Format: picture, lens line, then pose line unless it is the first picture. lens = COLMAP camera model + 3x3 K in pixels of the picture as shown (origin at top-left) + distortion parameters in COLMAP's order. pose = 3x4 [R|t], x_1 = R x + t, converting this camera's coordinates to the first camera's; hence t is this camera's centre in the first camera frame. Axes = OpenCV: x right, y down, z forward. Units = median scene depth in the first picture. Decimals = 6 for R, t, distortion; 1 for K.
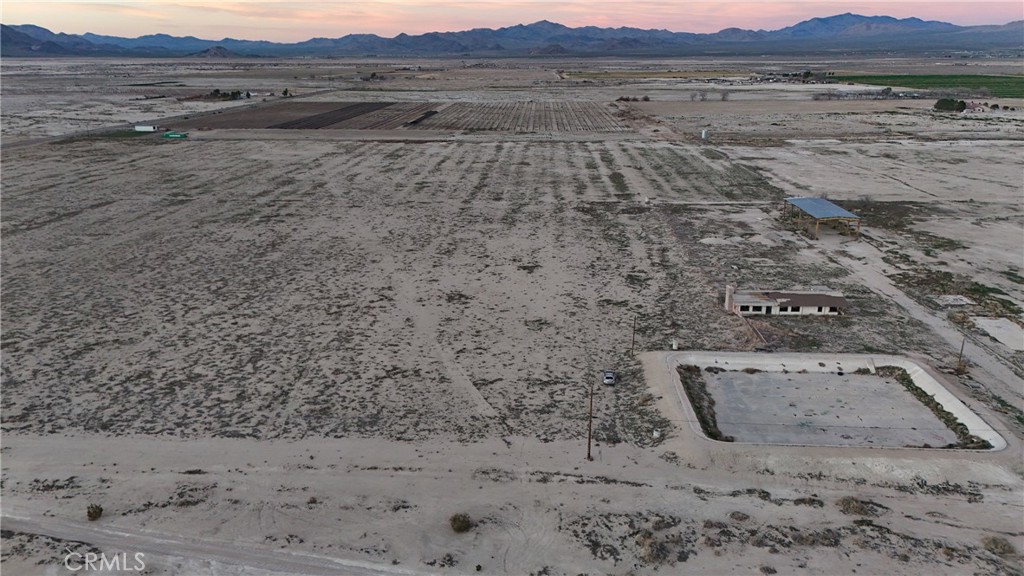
lens RADIAL K [[751.1, 0, 517.4], [0, 751.1, 295.2], [0, 0, 1]] dist [0.068095, -0.055840]
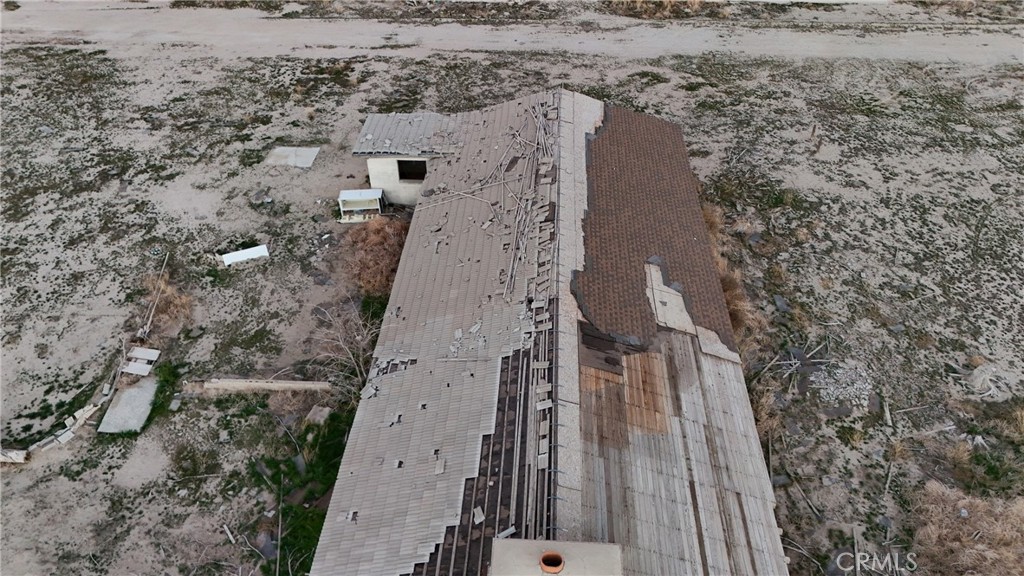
lens RADIAL K [[751.1, 0, 516.9], [0, 751.1, 291.1], [0, 0, 1]] dist [0.068095, -0.055840]
pose [[0.017272, -0.631594, 0.775107, 0.234202], [0.307536, 0.740997, 0.596946, -0.088899], [-0.951380, 0.228063, 0.207036, 0.979332]]
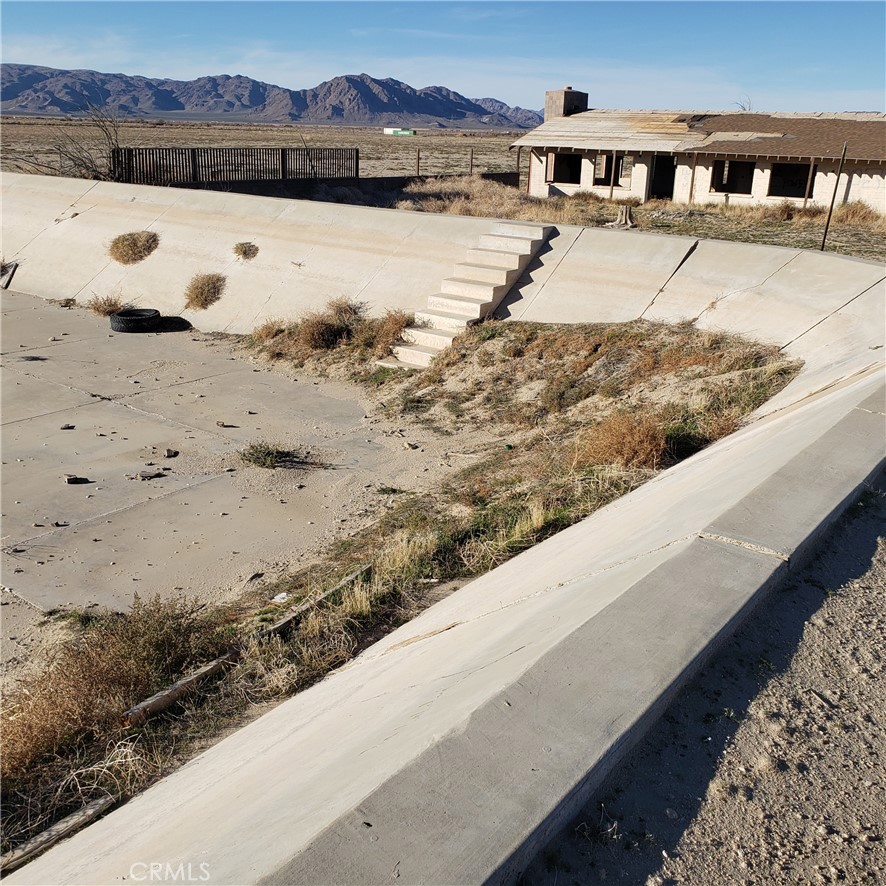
lens RADIAL K [[909.8, 0, 439.8], [0, 909.8, 443.7], [0, 0, 1]] dist [0.024143, 0.000000]
pose [[0.823935, 0.211660, -0.525672, 0.420911], [-0.204668, 0.976161, 0.072252, 0.082328], [0.528434, 0.048057, 0.847613, 0.746262]]
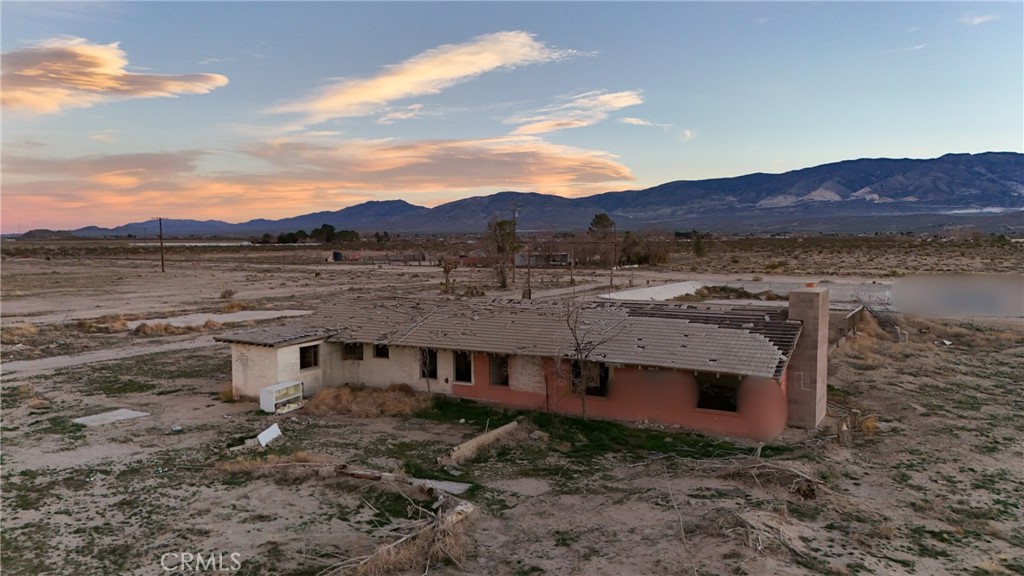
lens RADIAL K [[751.1, 0, 512.1], [0, 751.1, 289.7], [0, 0, 1]] dist [0.068095, -0.055840]
pose [[-0.880967, -0.024724, 0.472531, 0.260709], [0.152758, 0.930302, 0.333472, -0.080148], [-0.447841, 0.365961, -0.815789, 1.176359]]
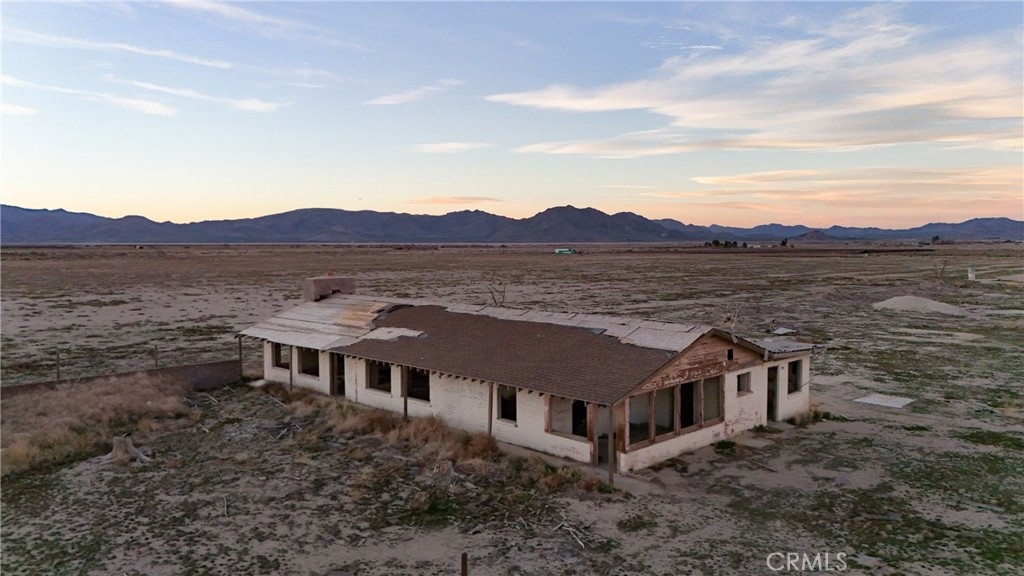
lens RADIAL K [[751.1, 0, 514.0], [0, 751.1, 289.3], [0, 0, 1]] dist [0.068095, -0.055840]
pose [[0.728882, 0.041405, -0.683387, 0.498241], [-0.206621, 0.964931, -0.161914, 0.020093], [0.652717, 0.259218, 0.711875, 0.863336]]
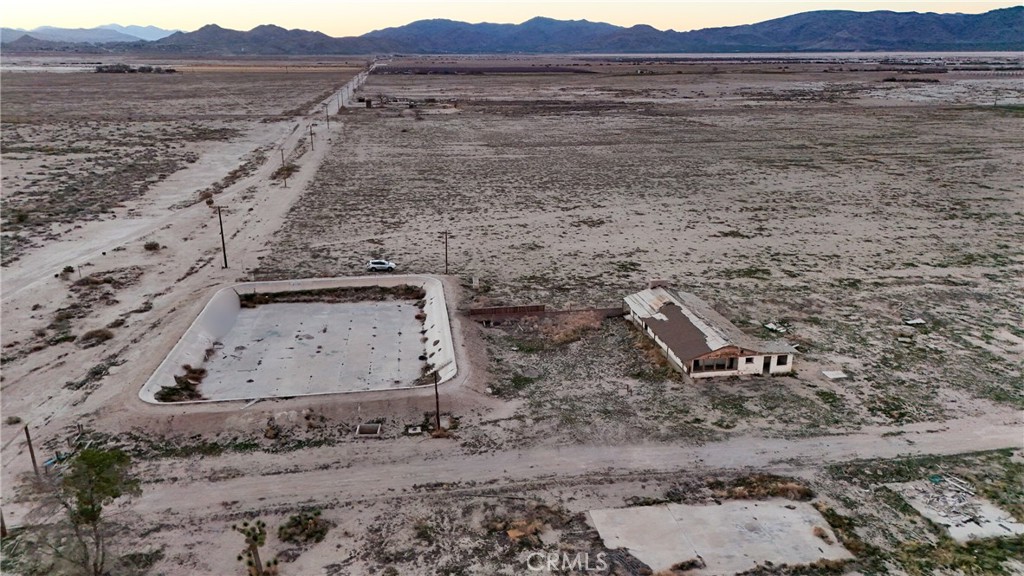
lens RADIAL K [[751.1, 0, 513.9], [0, 751.1, 283.8], [0, 0, 1]] dist [0.068095, -0.055840]
pose [[0.195858, 0.288756, -0.937155, 0.877368], [-0.297183, 0.928201, 0.223888, -0.117930], [0.934517, 0.234656, 0.267609, 0.706199]]
